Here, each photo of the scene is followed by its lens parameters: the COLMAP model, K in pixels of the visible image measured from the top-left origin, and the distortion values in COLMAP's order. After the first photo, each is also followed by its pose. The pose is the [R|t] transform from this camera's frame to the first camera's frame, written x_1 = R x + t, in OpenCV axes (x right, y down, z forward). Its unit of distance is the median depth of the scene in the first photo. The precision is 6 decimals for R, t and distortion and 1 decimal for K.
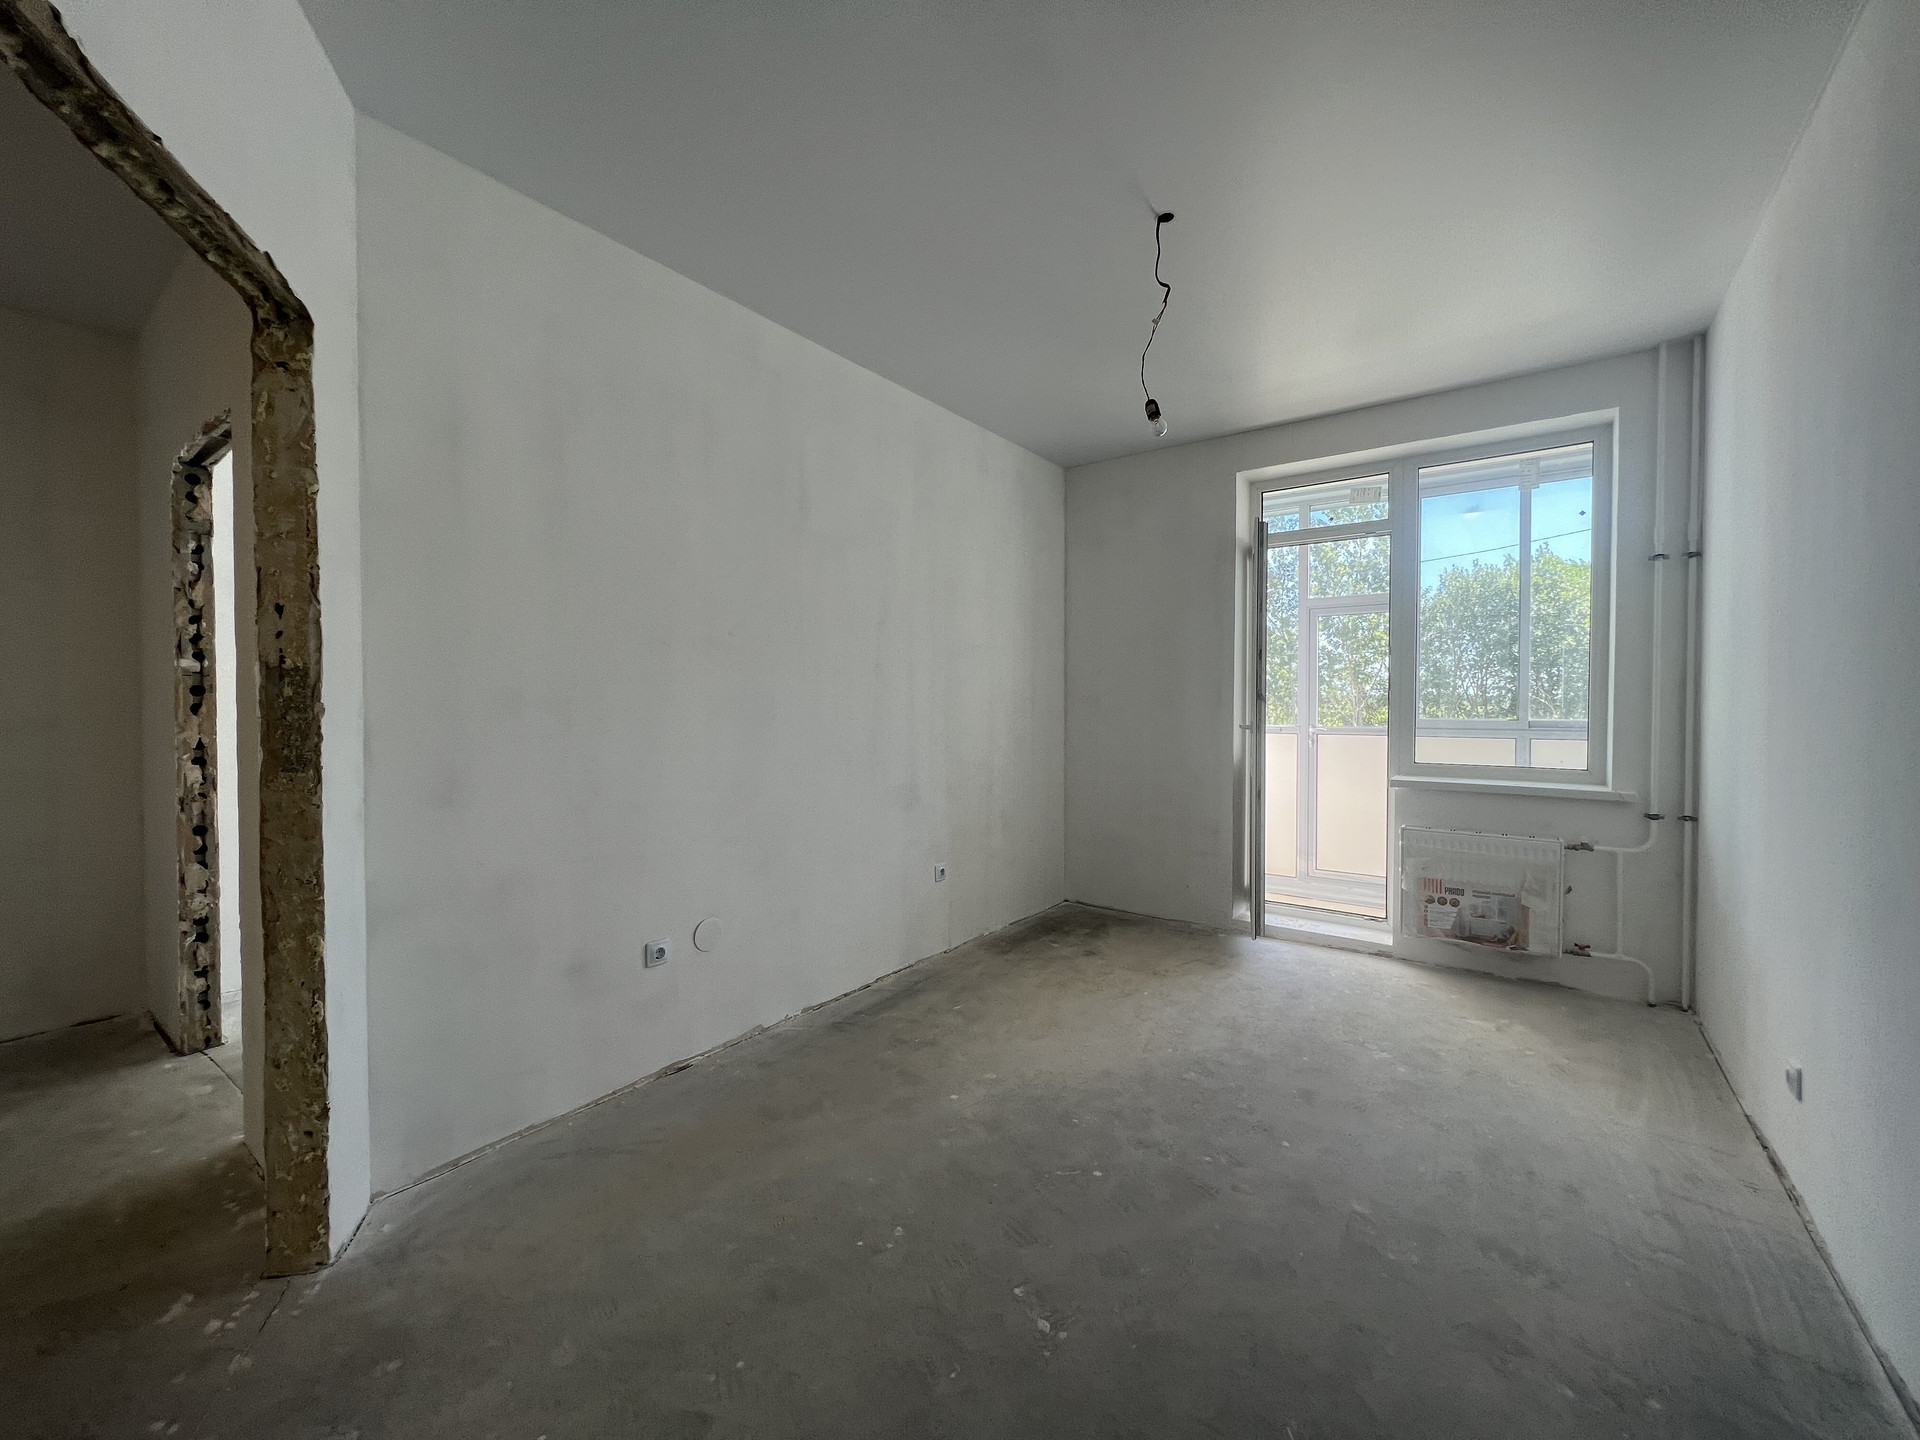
lens RADIAL K [[767.1, 0, 955.2], [0, 767.1, 716.5], [0, 0, 1]] dist [-0.002586, 0.001135]
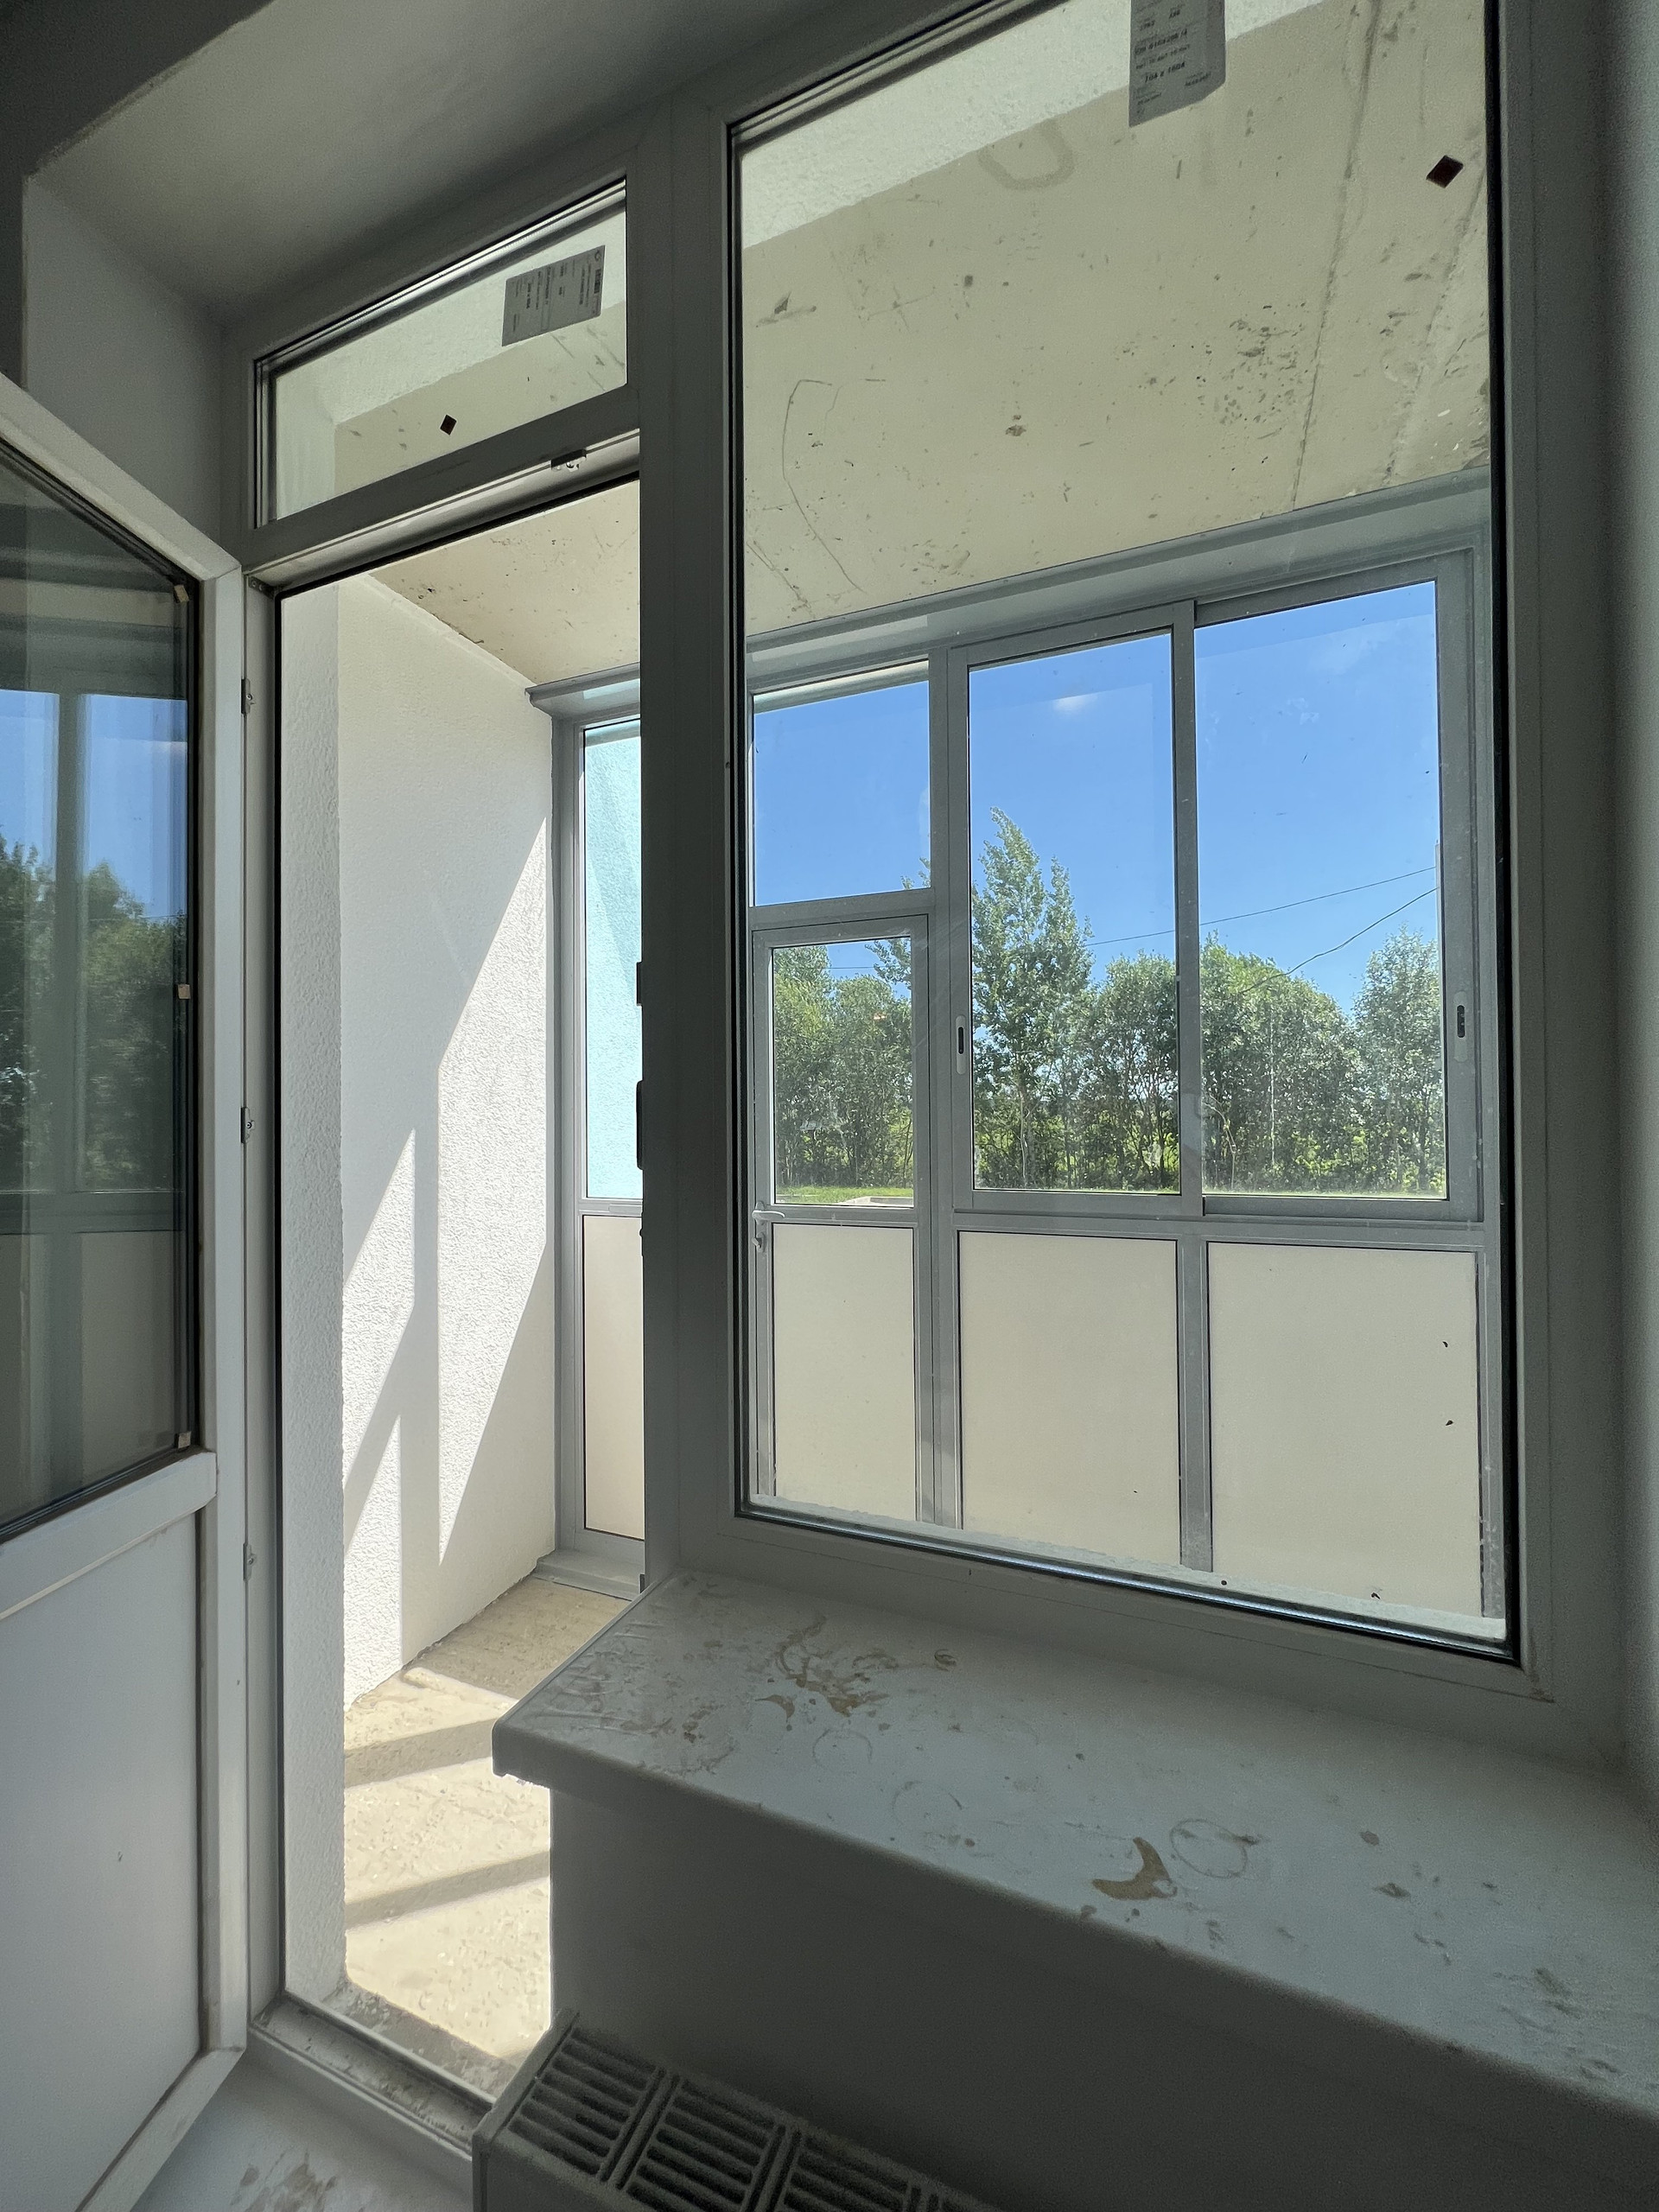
lens RADIAL K [[883.8, 0, 831.7], [0, 883.8, 1099.8], [0, 0, 1]] dist [-0.002586, 0.001135]
pose [[0.969475, -0.005989, 0.245115, 0.073703], [0.013335, 0.999510, -0.028323, -0.005965], [-0.244825, 0.030727, 0.969080, 0.098515]]
